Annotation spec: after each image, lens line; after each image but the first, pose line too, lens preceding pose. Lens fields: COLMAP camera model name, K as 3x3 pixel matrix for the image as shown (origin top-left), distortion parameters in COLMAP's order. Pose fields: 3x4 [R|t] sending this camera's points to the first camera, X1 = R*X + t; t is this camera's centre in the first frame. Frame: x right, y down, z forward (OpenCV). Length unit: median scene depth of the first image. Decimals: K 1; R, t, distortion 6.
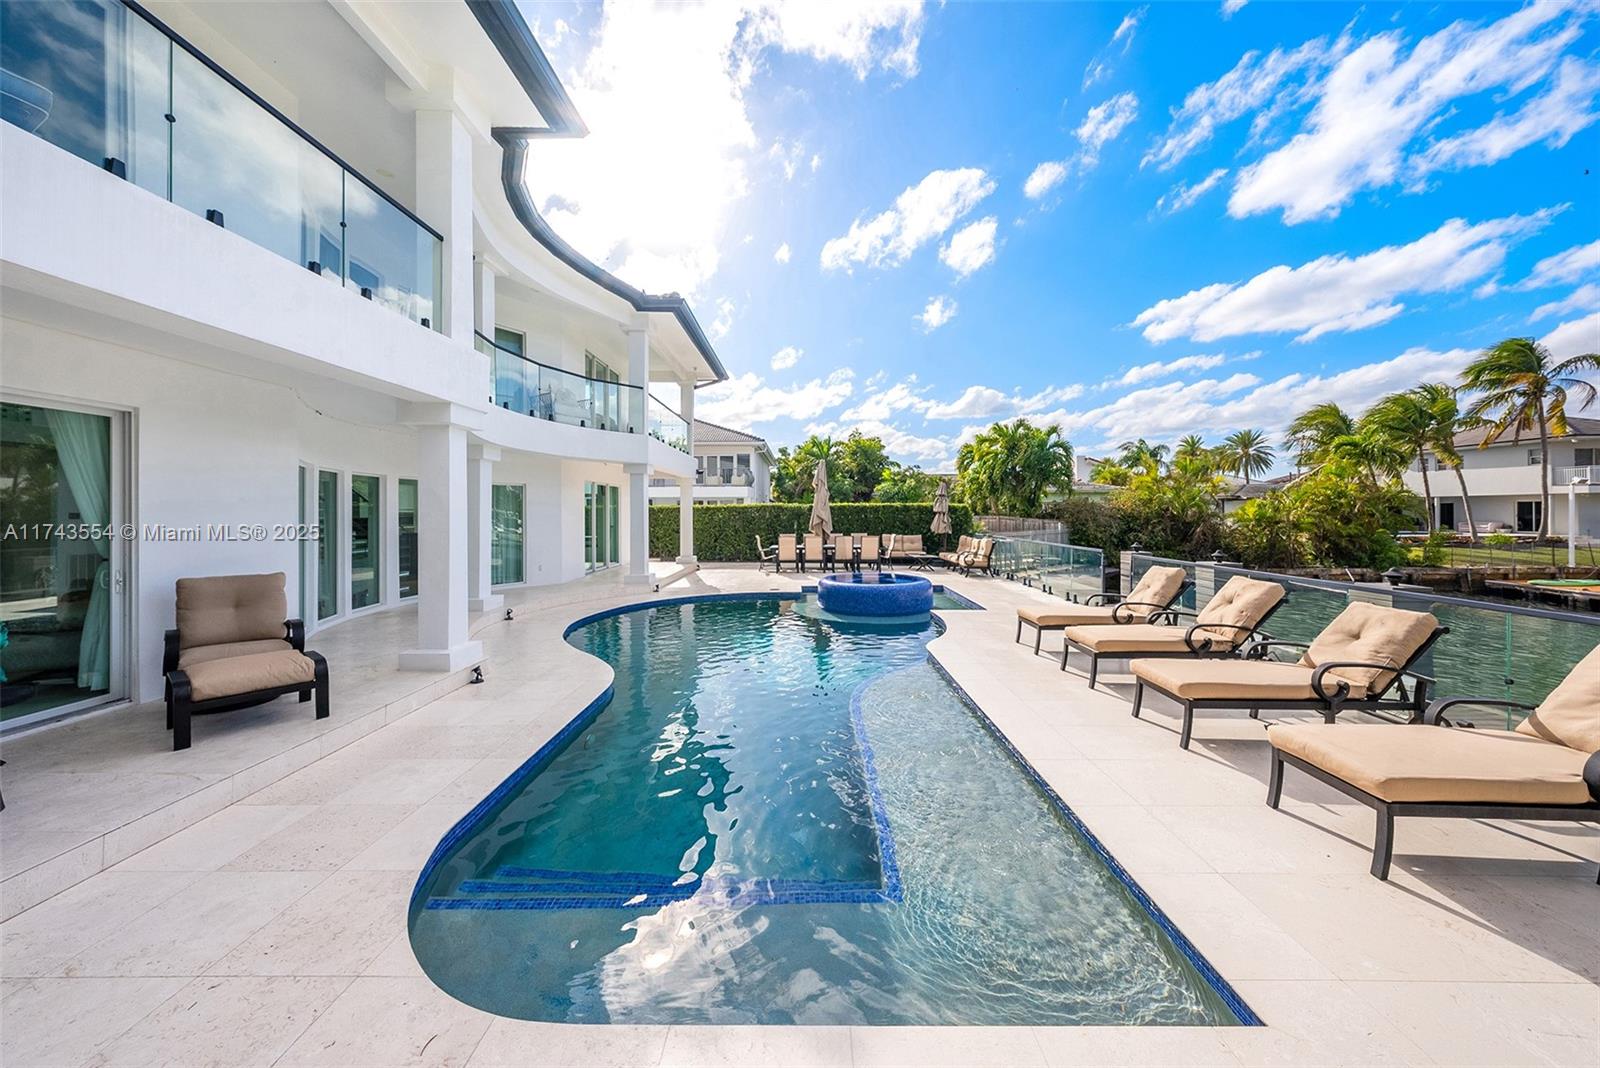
lens RADIAL K [[557.9, 0, 808.0], [0, 557.9, 509.5], [0, 0, 1]] dist [-0.003987, 0.000815]
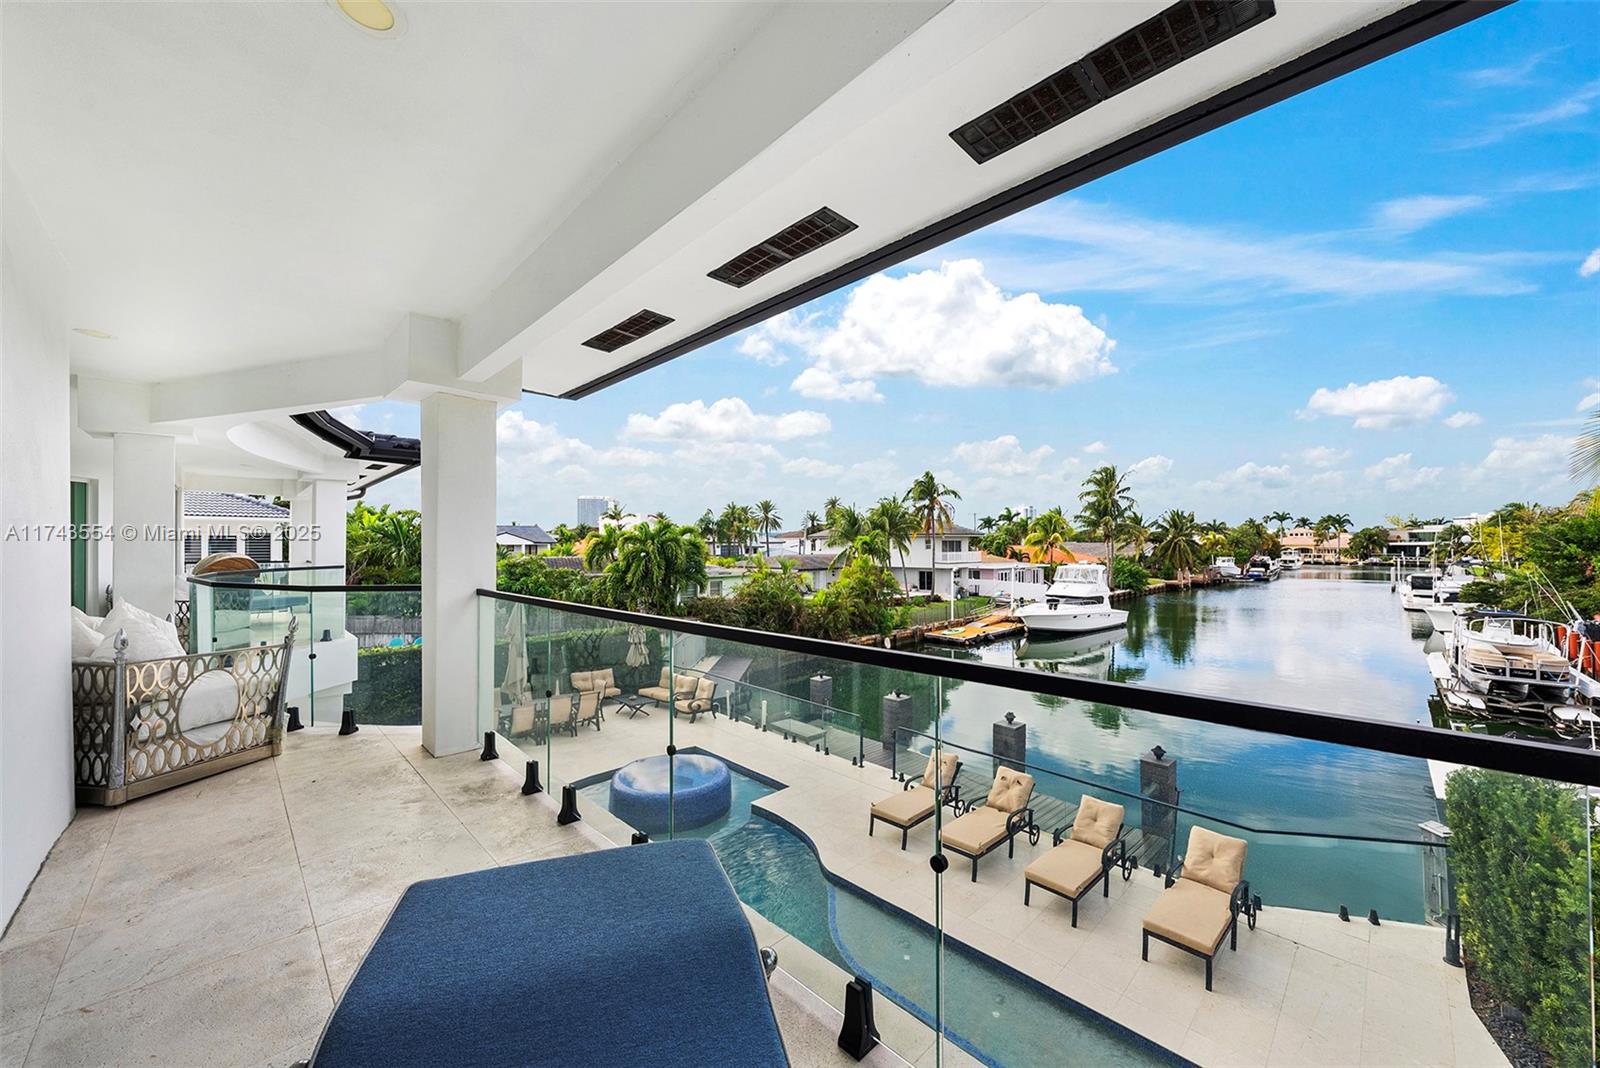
lens RADIAL K [[591.7, 0, 805.5], [0, 591.7, 542.9], [0, 0, 1]] dist [0.001373, 0.000125]
pose [[0.712835, 0.012382, 0.701223, -0.174476], [-0.011555, 0.999916, -0.005910, -0.106436], [-0.701237, -0.003889, 0.712918, 0.042122]]
